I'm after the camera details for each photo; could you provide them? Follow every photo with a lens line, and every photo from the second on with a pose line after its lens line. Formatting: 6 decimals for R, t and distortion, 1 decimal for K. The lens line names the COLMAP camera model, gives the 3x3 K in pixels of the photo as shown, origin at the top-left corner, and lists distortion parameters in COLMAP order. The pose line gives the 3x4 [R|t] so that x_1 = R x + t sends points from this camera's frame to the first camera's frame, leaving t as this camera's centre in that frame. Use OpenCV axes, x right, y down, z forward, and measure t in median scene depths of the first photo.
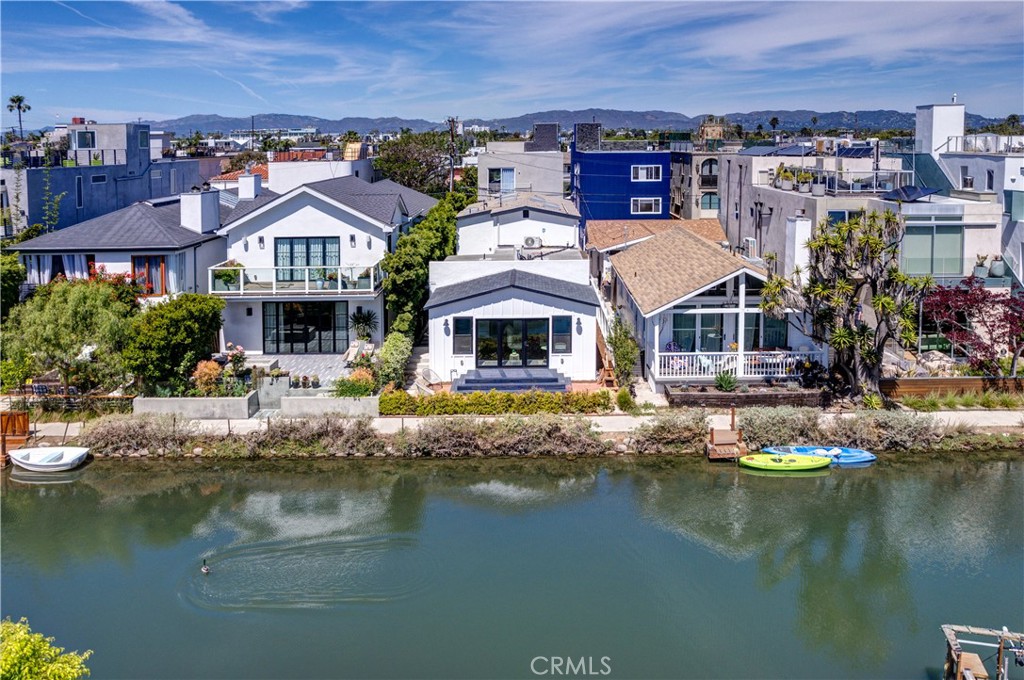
lens RADIAL K [[744.7, 0, 547.6], [0, 744.7, 182.4], [0, 0, 1]] dist [-0.048078, 0.034512]
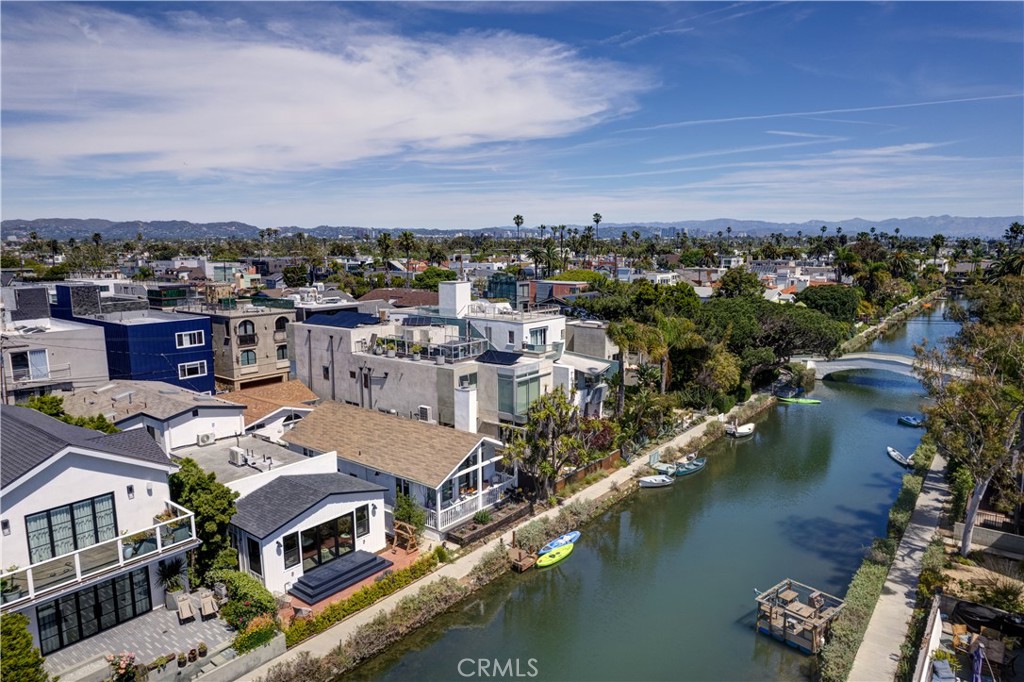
lens RADIAL K [[655.8, 0, 512.0], [0, 655.8, 341.0], [0, 0, 1]] dist [-0.074955, 0.064600]
pose [[0.626241, -0.114451, 0.771183, -0.615215], [0.045778, 0.992857, 0.110176, -0.192035], [-0.778284, -0.033694, 0.627008, 0.160814]]
